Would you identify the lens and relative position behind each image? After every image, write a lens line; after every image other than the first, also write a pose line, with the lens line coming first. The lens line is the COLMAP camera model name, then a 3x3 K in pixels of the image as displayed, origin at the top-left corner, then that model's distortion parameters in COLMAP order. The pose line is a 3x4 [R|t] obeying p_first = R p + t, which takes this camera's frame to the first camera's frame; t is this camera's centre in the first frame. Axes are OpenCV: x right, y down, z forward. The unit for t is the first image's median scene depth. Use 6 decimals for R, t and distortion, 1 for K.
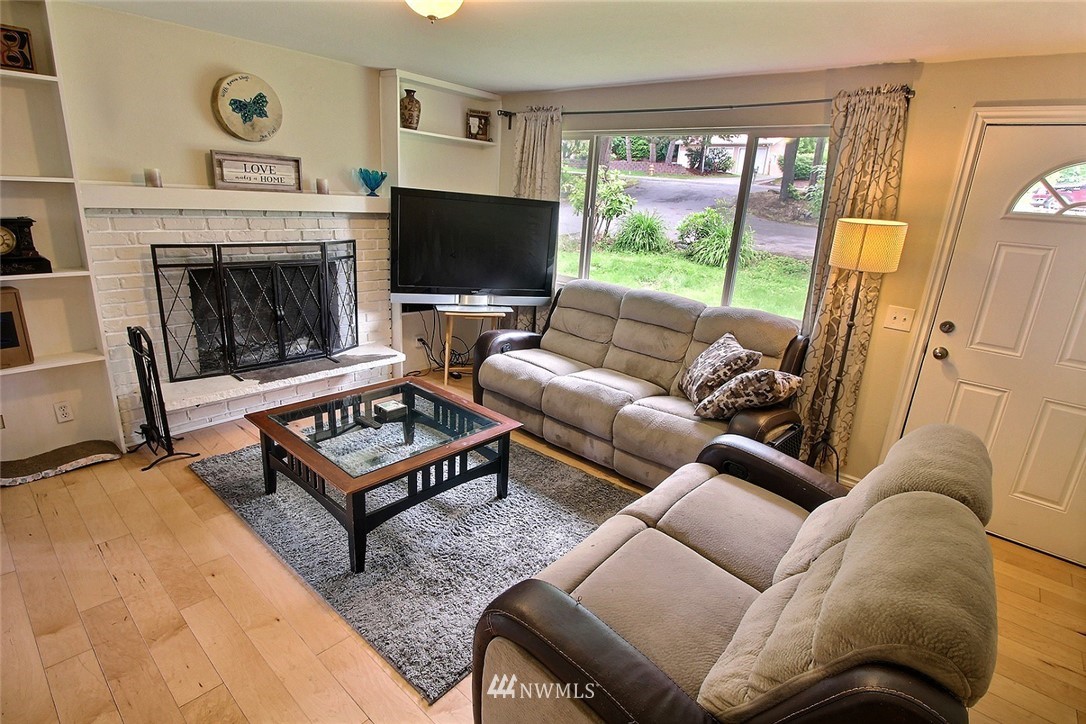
lens RADIAL K [[531.2, 0, 551.4], [0, 531.2, 356.6], [0, 0, 1]] dist [0.002521, -0.013166]
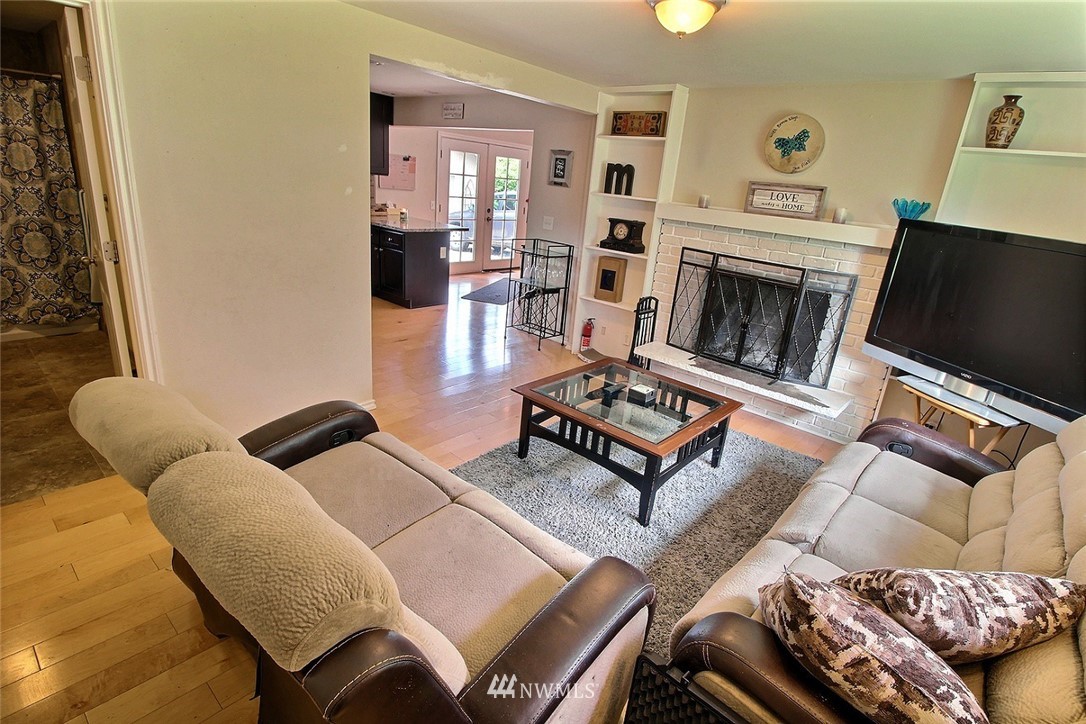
lens RADIAL K [[531.2, 0, 551.4], [0, 531.2, 356.6], [0, 0, 1]] dist [0.002521, -0.013166]
pose [[0.002057, 0.252620, -0.967563, 0.617730], [-0.379936, 0.895207, 0.232921, -0.126765], [0.925011, 0.367133, 0.097821, 0.559835]]
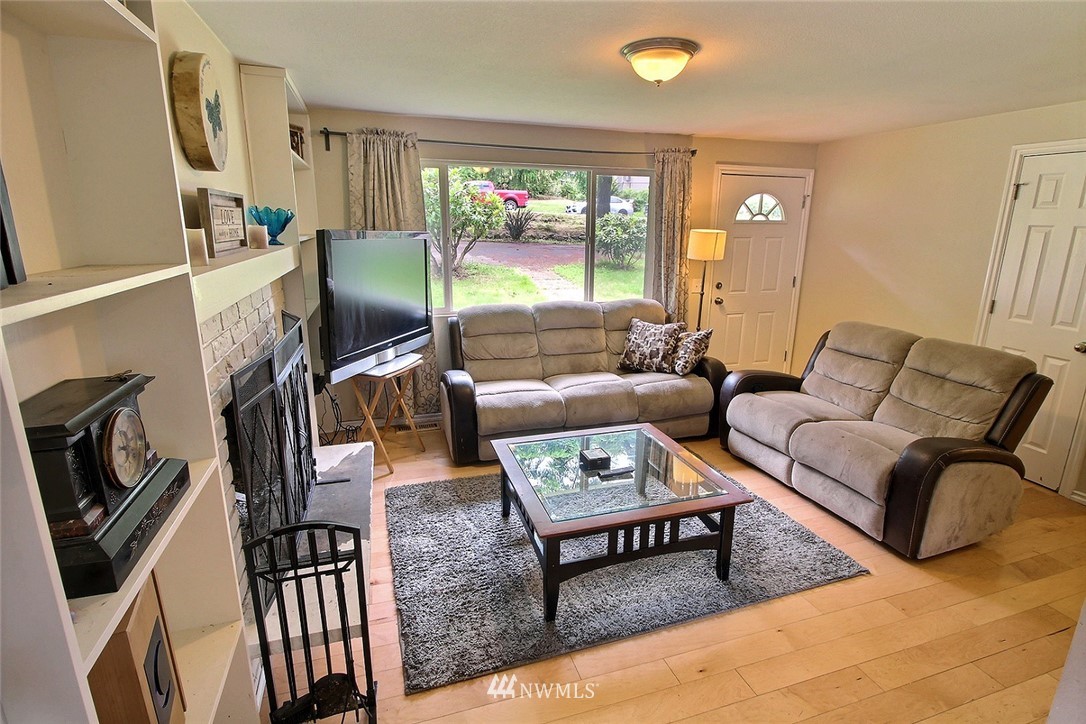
lens RADIAL K [[531.2, 0, 551.4], [0, 531.2, 356.6], [0, 0, 1]] dist [0.002521, -0.013166]
pose [[0.523456, -0.264631, 0.809916, -0.881159], [0.271194, 0.952859, 0.136061, -0.187733], [-0.807742, 0.148423, 0.570546, 0.393907]]
